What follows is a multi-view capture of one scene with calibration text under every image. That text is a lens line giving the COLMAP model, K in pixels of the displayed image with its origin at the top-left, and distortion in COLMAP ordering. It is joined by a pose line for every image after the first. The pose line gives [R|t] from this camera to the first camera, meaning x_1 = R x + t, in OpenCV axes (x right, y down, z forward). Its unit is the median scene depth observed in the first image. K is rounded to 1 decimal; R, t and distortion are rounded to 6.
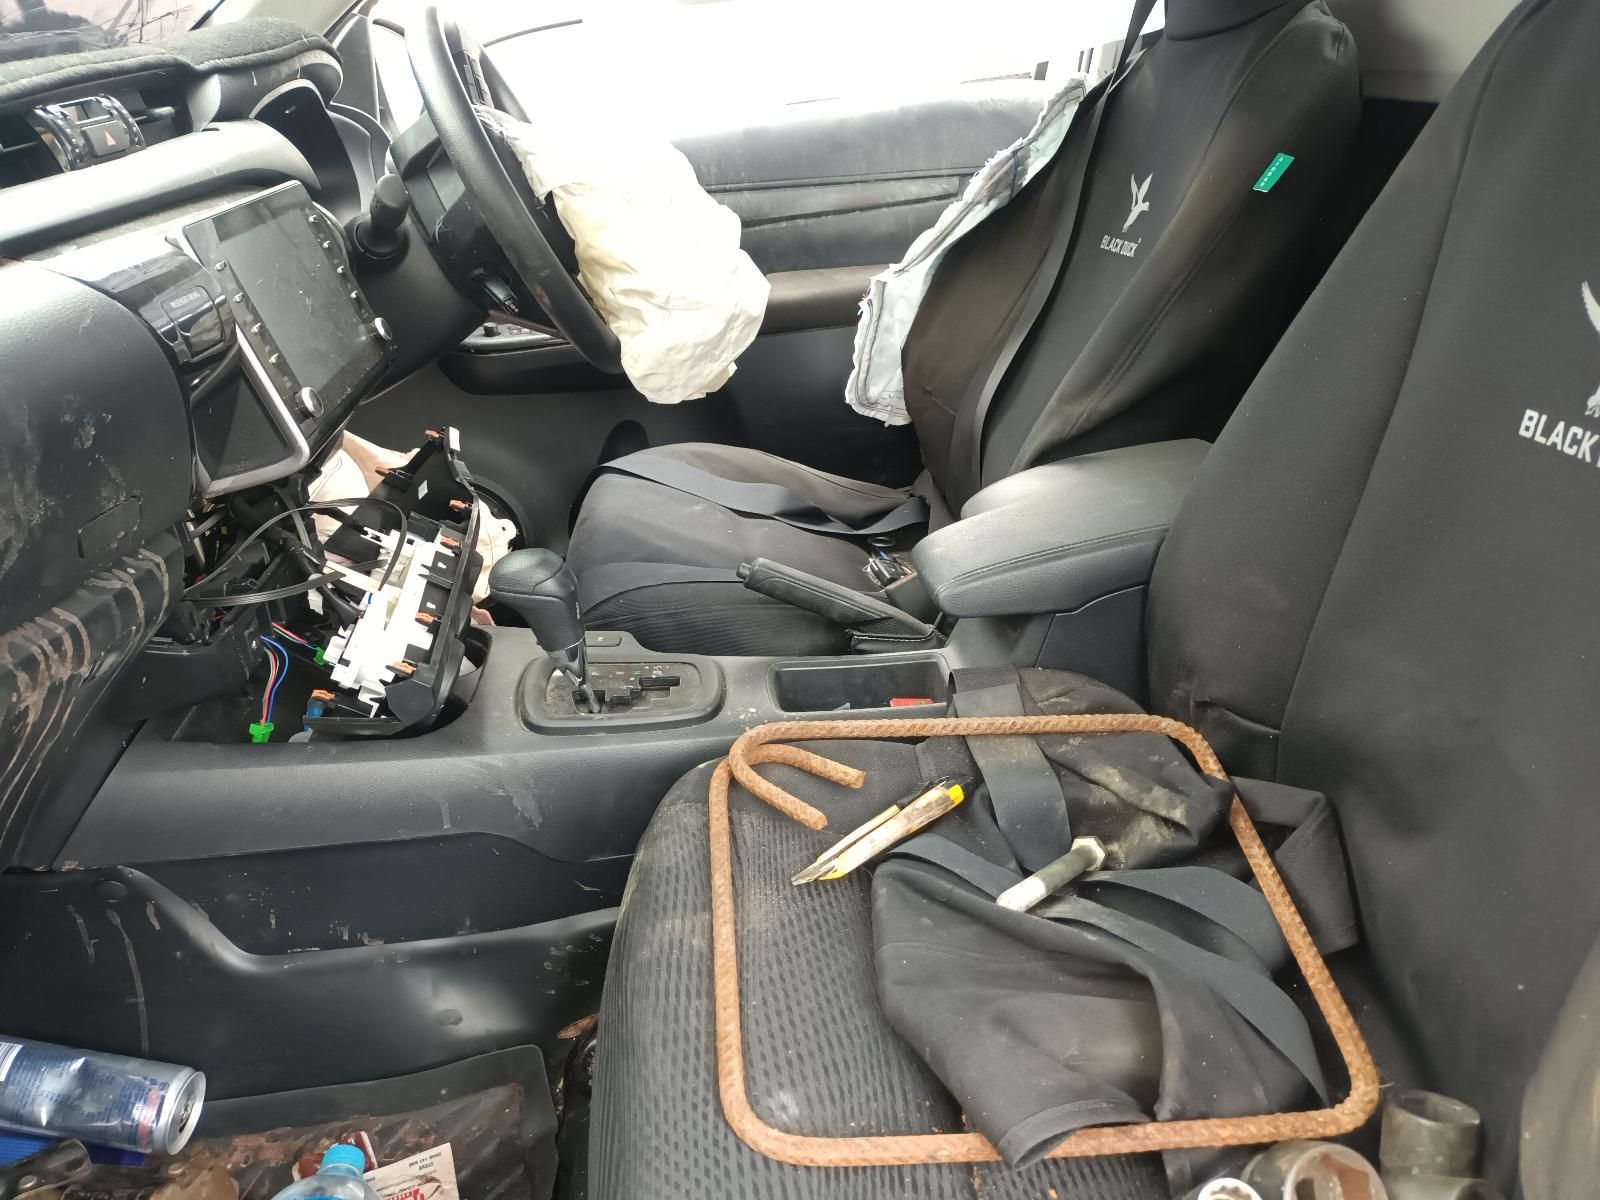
lens RADIAL K [[1191.1, 0, 798.7], [0, 1191.1, 612.6], [0, 0, 1]] dist [0.011231, -0.033507]
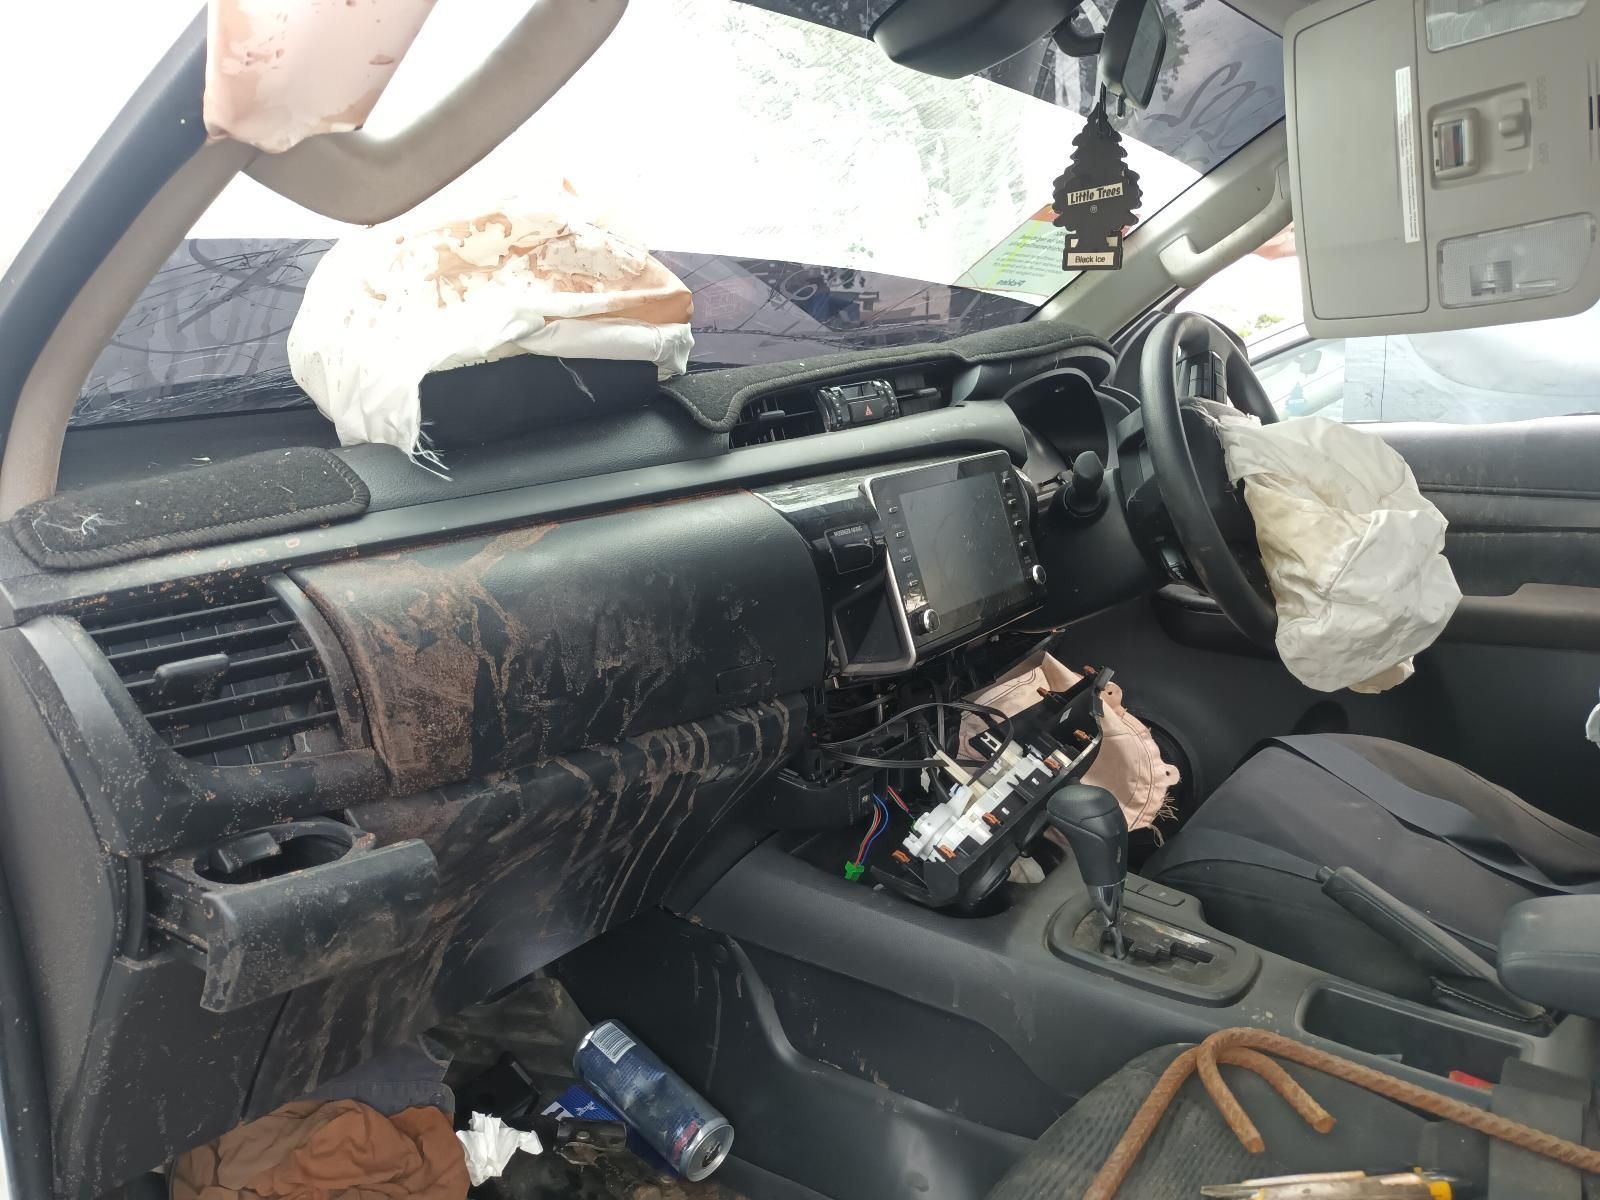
lens RADIAL K [[1191.1, 0, 800.4], [0, 1191.1, 593.3], [0, 0, 1]] dist [0.011231, -0.033507]
pose [[0.754699, 0.171698, -0.633206, 0.227334], [-0.300101, 0.948602, -0.100462, -0.030129], [0.583411, 0.265844, 0.767436, -0.041092]]
